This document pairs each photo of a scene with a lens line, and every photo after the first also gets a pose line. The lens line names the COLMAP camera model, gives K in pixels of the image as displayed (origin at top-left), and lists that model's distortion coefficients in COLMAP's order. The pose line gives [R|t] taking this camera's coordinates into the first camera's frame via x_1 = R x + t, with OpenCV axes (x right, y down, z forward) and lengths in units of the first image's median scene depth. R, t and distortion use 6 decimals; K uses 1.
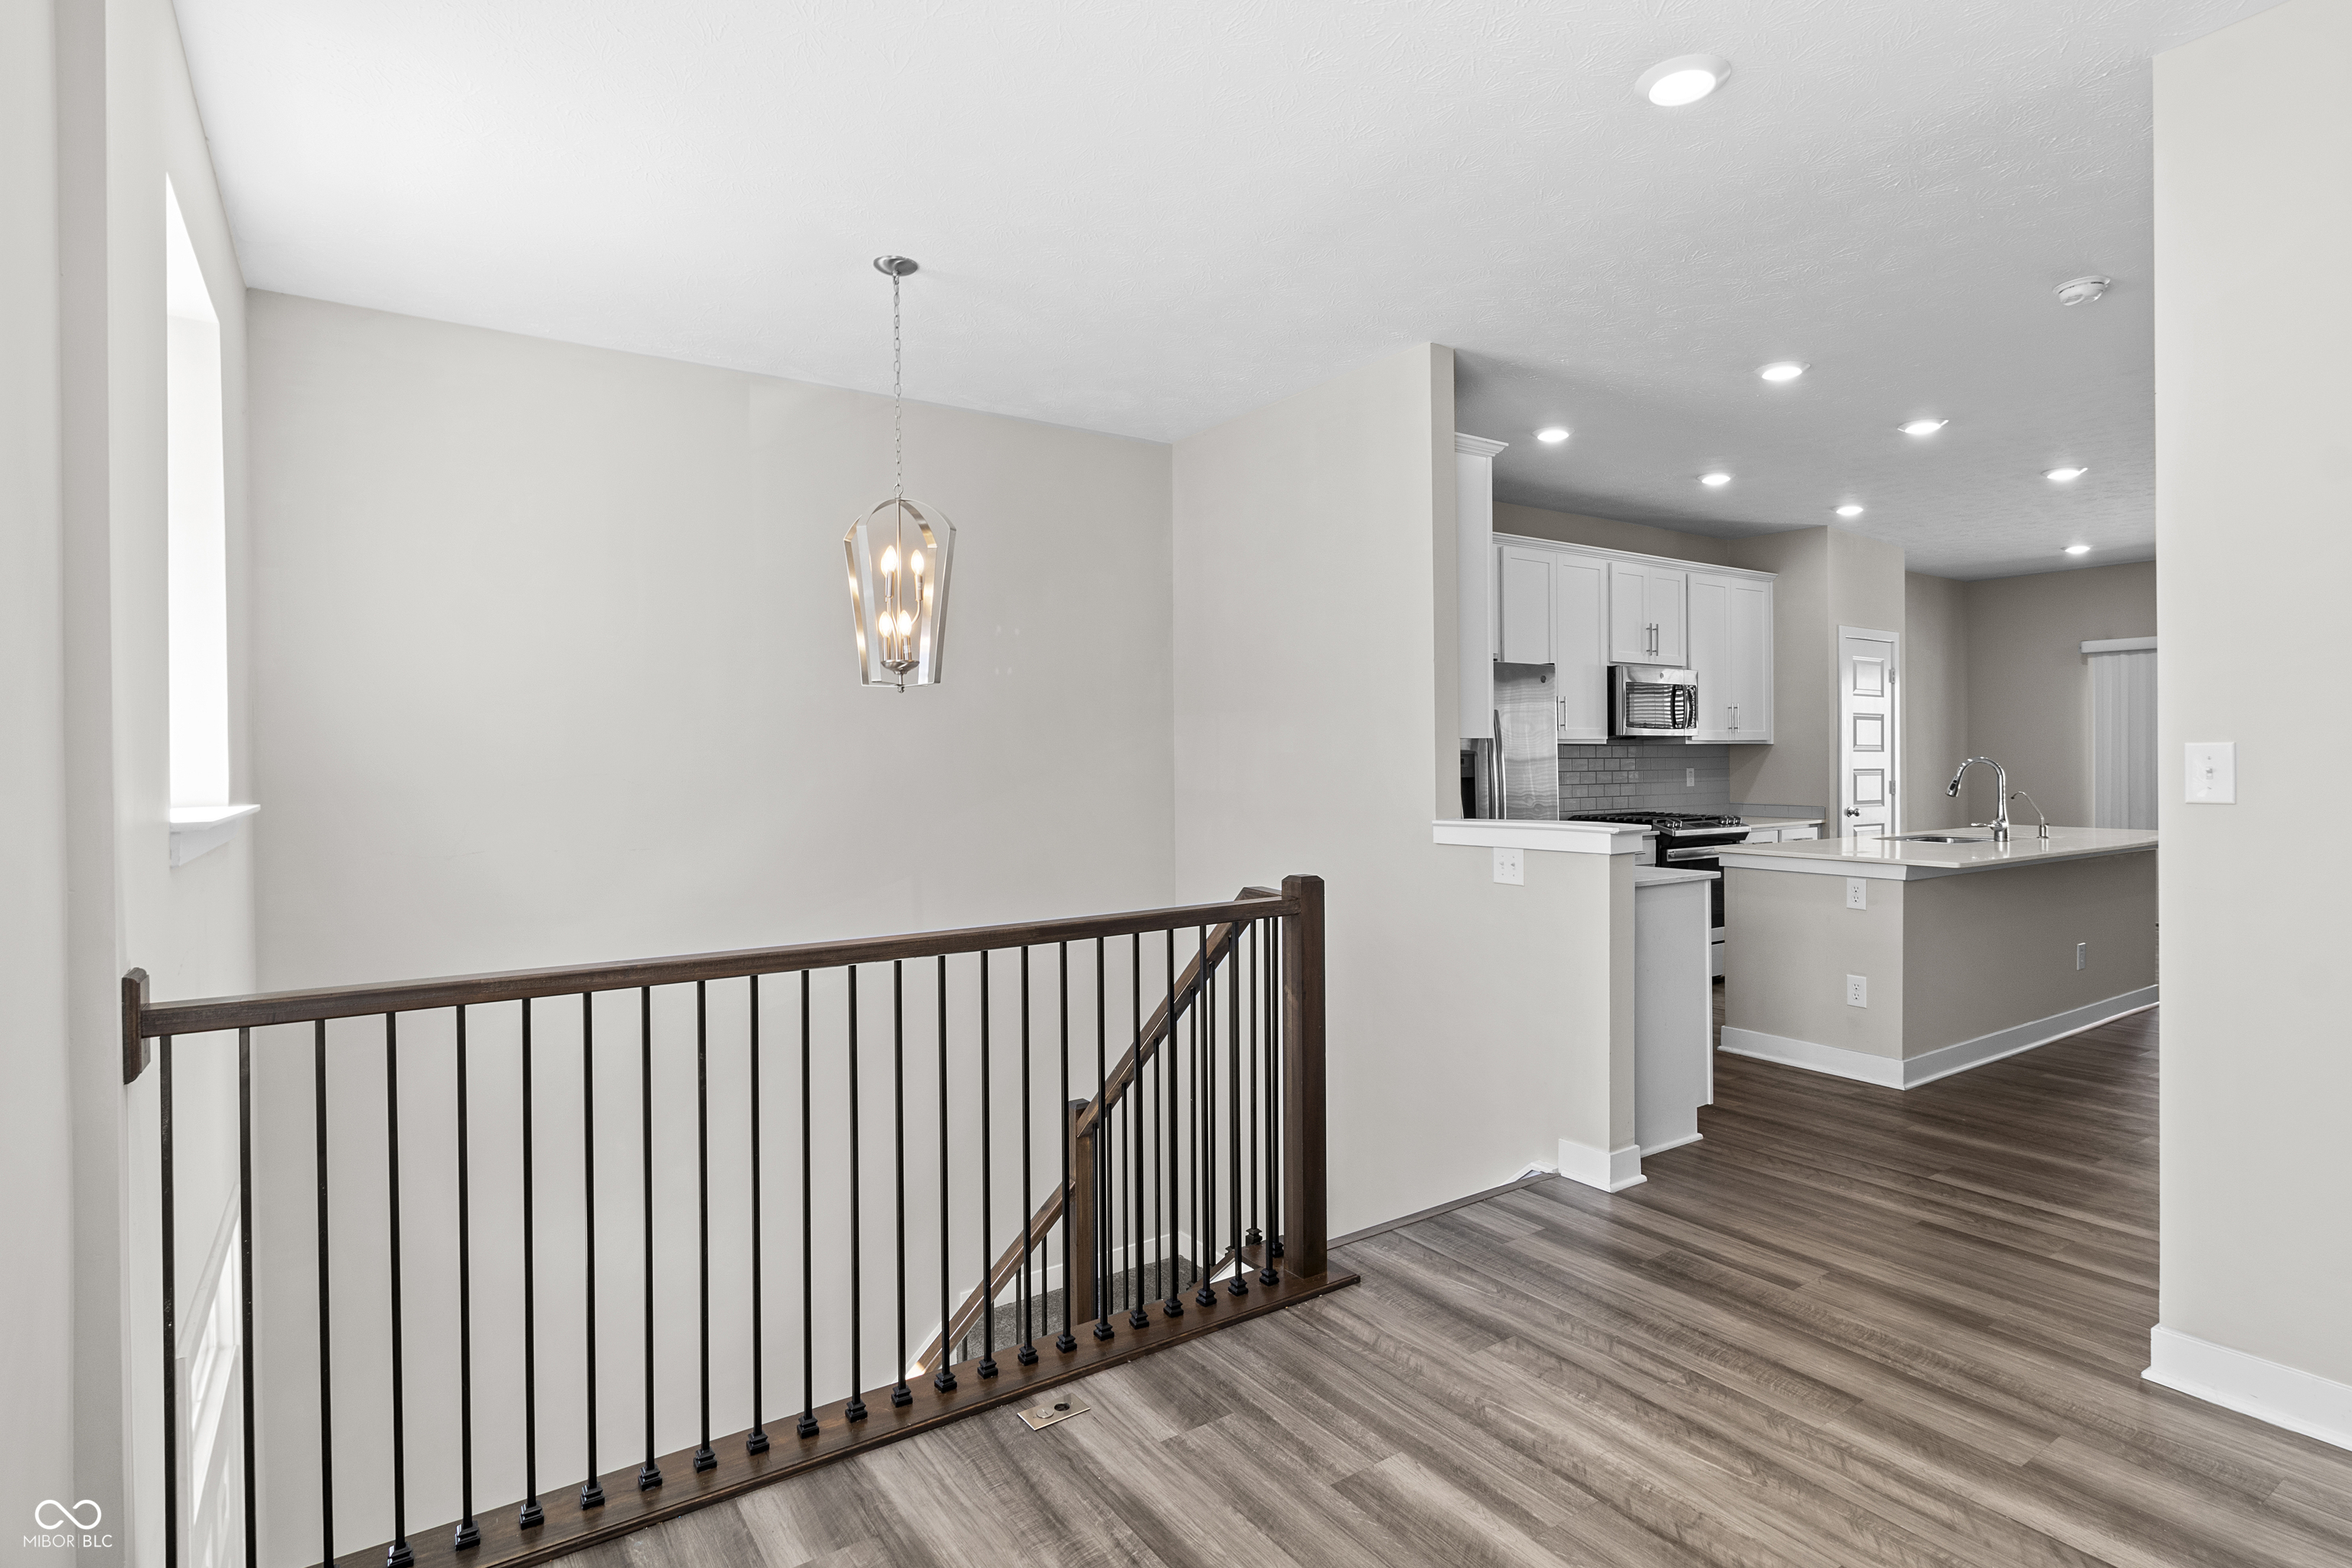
lens RADIAL K [[1170.3, 0, 1228.7], [0, 1170.3, 790.0], [0, 0, 1]] dist [-0.002165, 0.000296]
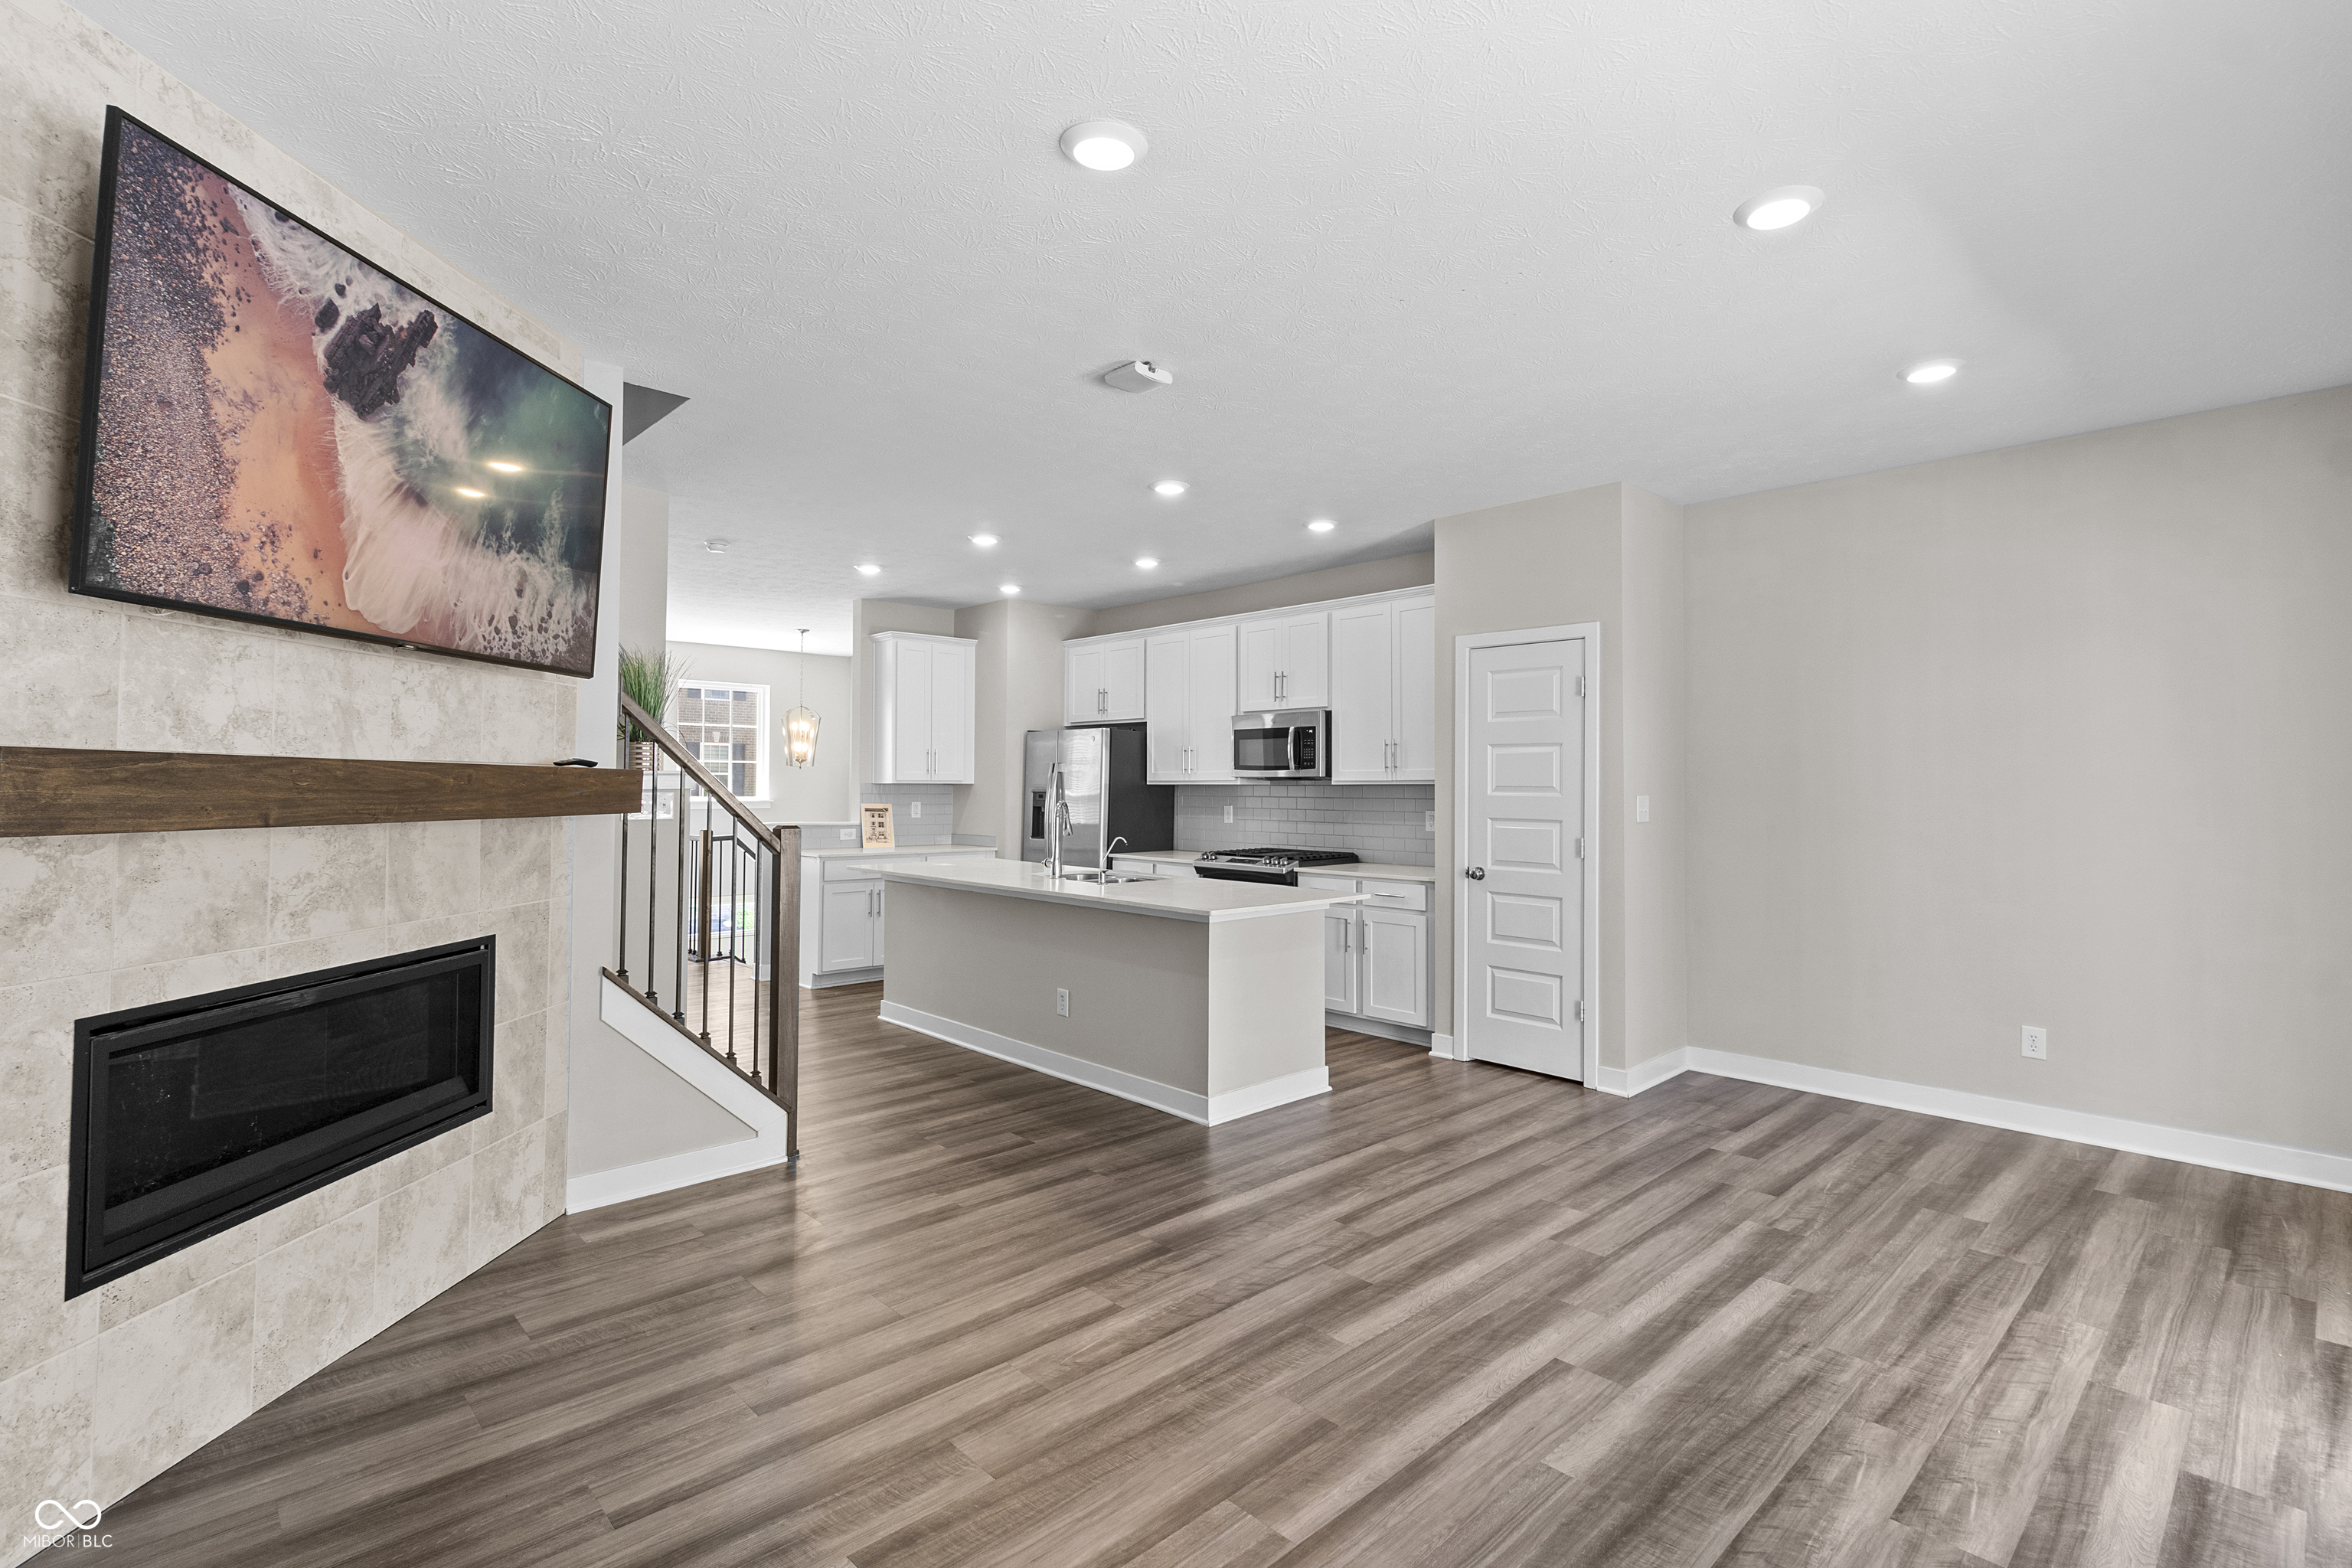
lens RADIAL K [[1085.1, 0, 1193.3], [0, 1085.1, 754.5], [0, 0, 1]] dist [0.002707, -0.000657]
pose [[0.143749, -0.018857, -0.989435, 1.374119], [-0.029731, 0.999285, -0.023364, -0.042618], [0.989168, 0.032775, 0.143085, 0.808001]]
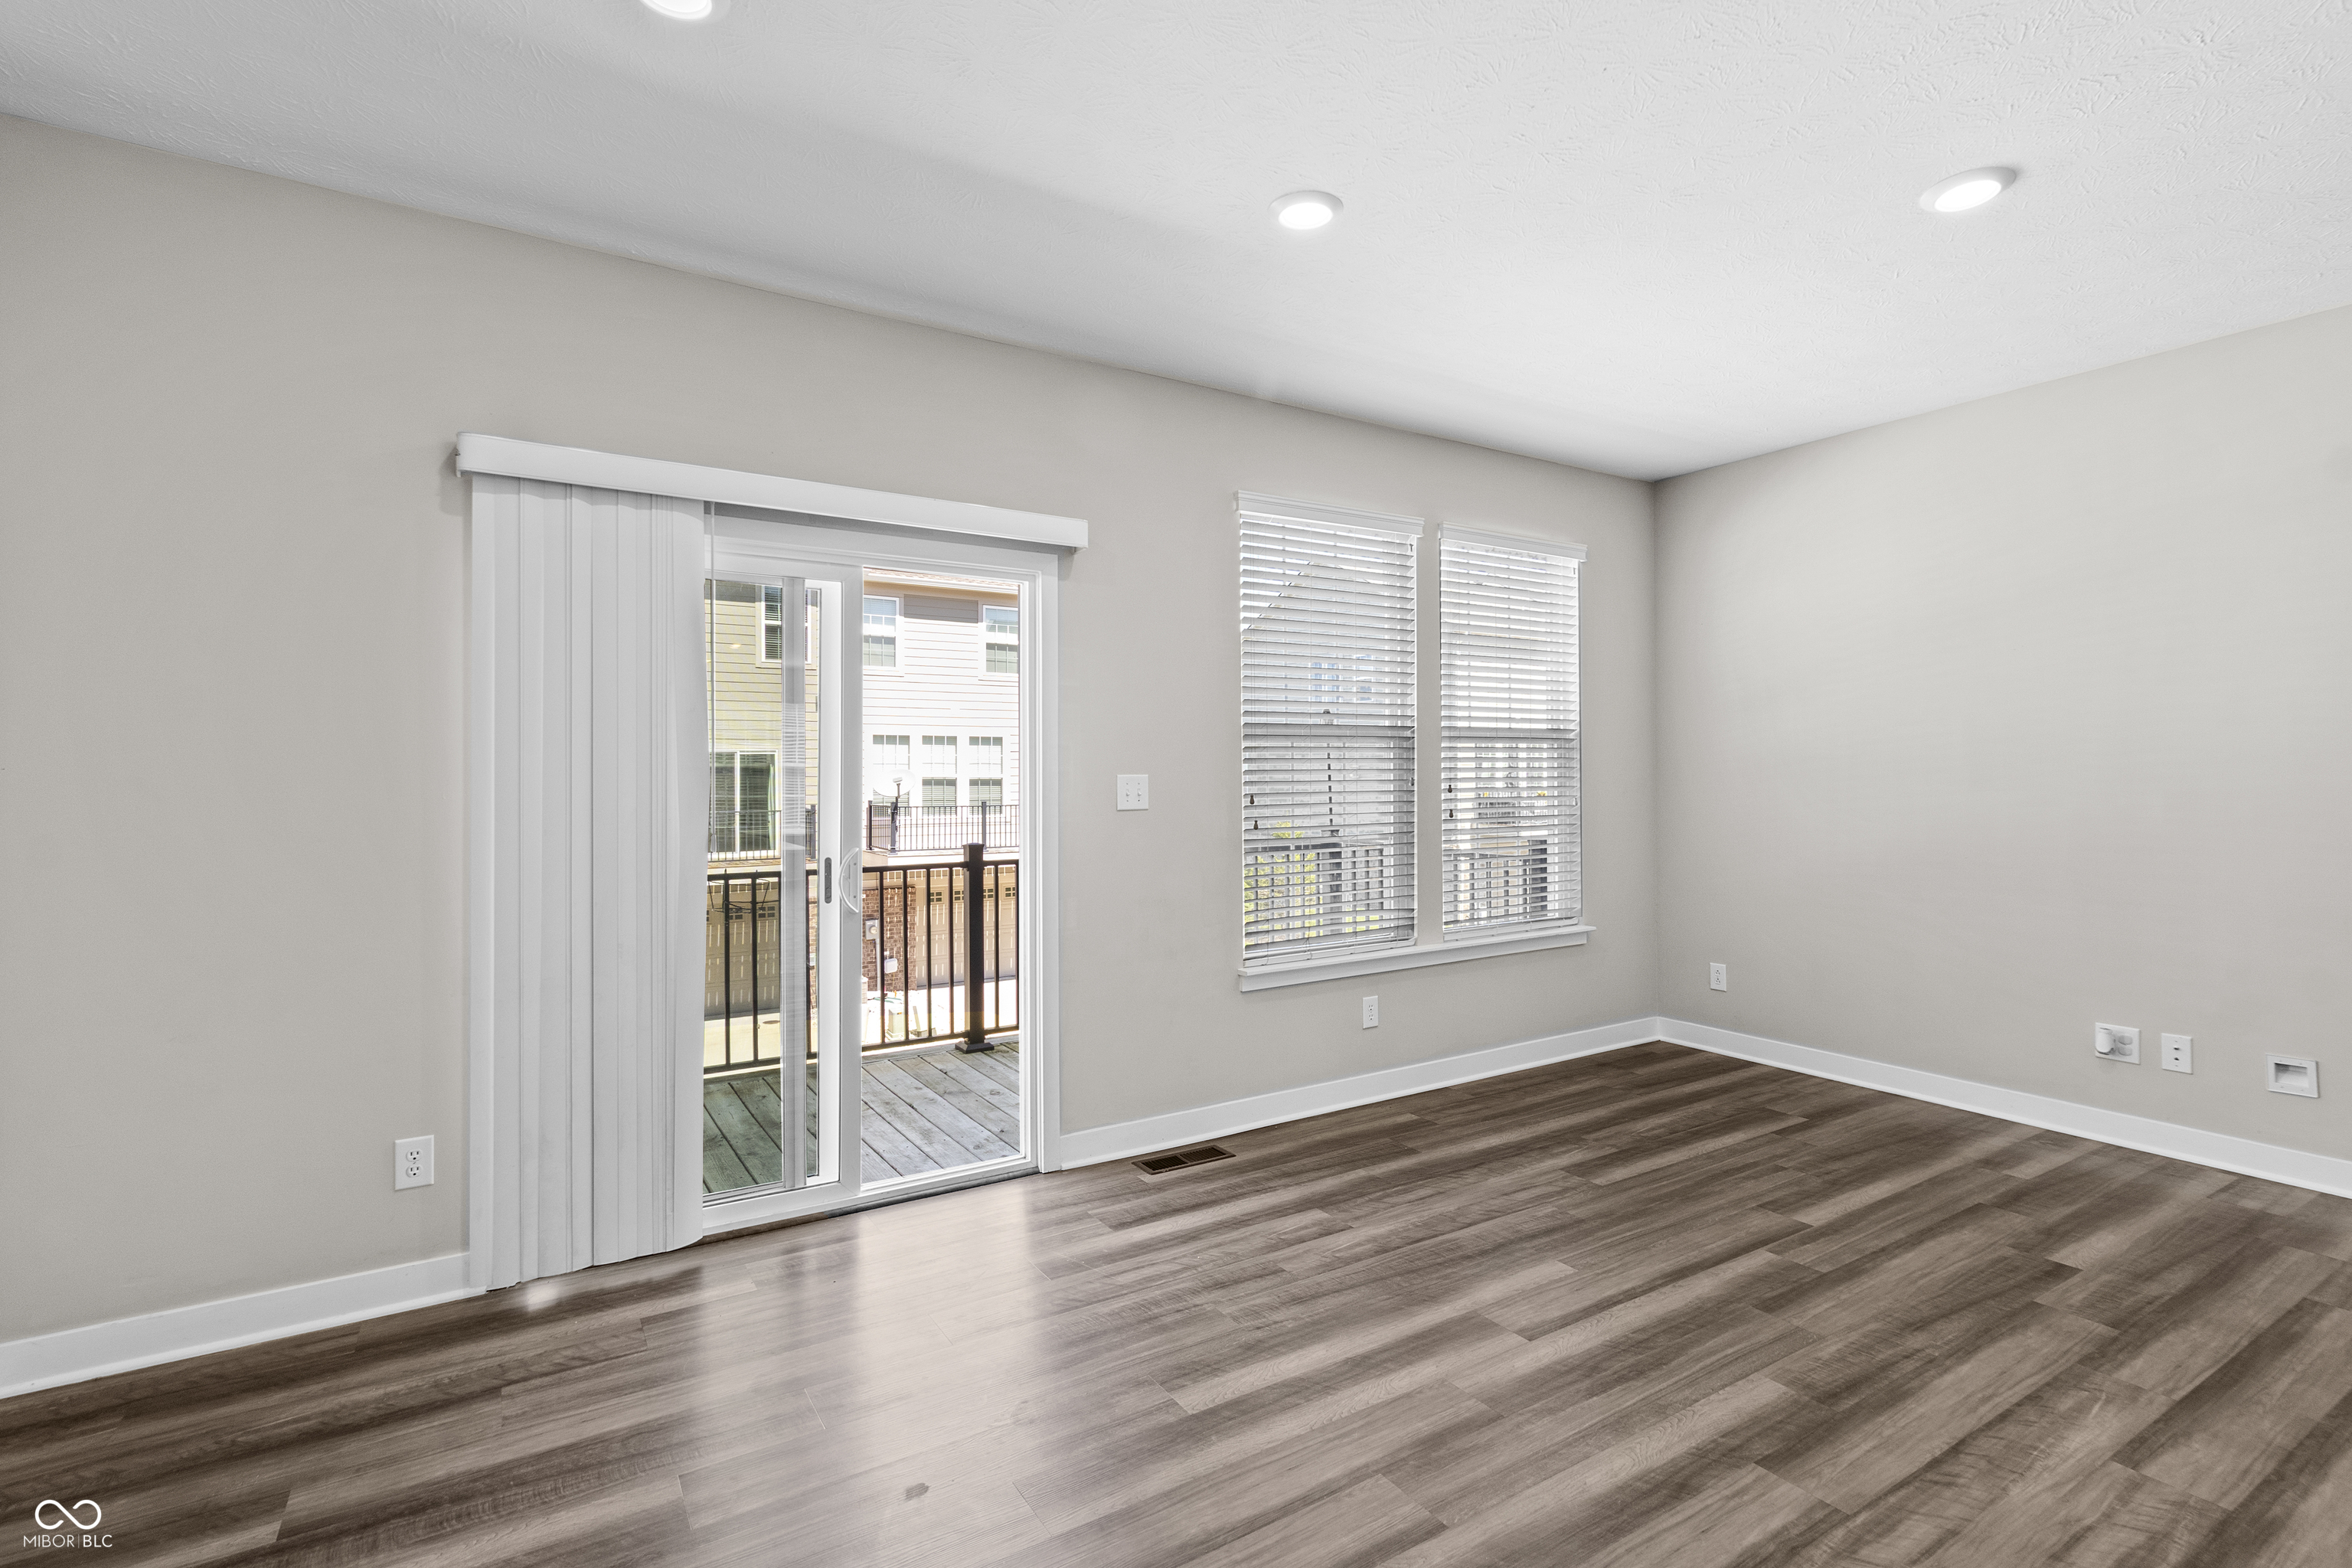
lens RADIAL K [[1108.4, 0, 1183.1], [0, 1108.4, 778.4], [0, 0, 1]] dist [0.001304, -0.000037]
pose [[0.054797, 0.008126, 0.998464, 0.613590], [0.029128, 0.999528, -0.009733, -0.035845], [-0.998073, 0.029617, 0.054534, 1.091340]]
